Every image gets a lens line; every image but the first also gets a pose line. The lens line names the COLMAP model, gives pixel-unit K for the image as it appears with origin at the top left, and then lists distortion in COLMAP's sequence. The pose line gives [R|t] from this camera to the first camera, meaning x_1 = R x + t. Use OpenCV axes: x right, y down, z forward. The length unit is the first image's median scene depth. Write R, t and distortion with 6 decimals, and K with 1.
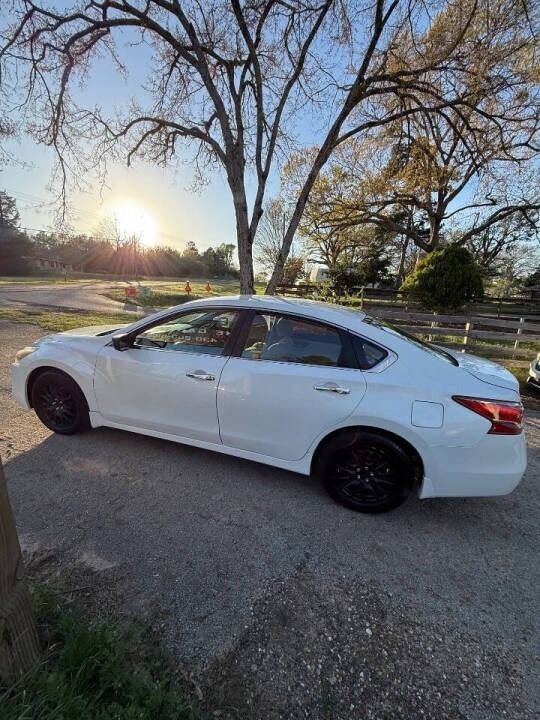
lens RADIAL K [[287.0, 0, 270.4], [0, 287.0, 356.6], [0, 0, 1]] dist [-0.002177, -0.000169]
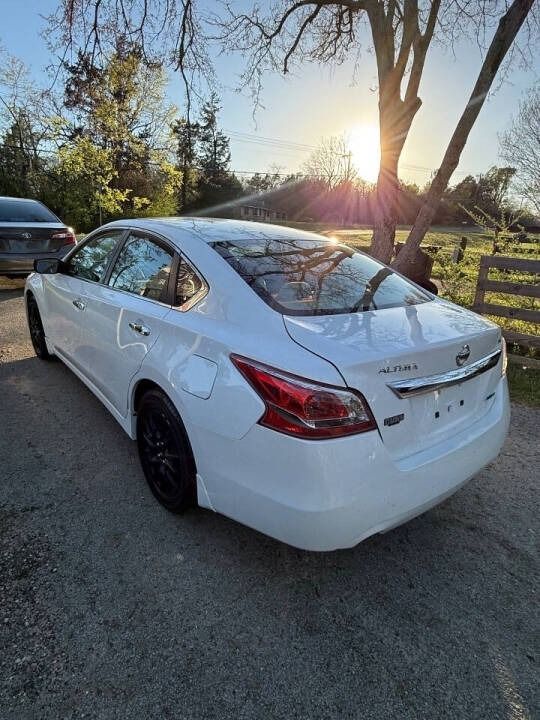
lens RADIAL K [[420.8, 0, 270.0], [0, 420.8, 360.0], [0, 0, 1]] dist [-0.001422, -0.001494]
pose [[0.801534, 0.164828, -0.574783, 0.239991], [-0.143561, 0.986188, 0.082609, 0.011960], [0.580460, 0.016303, 0.814126, 0.057801]]
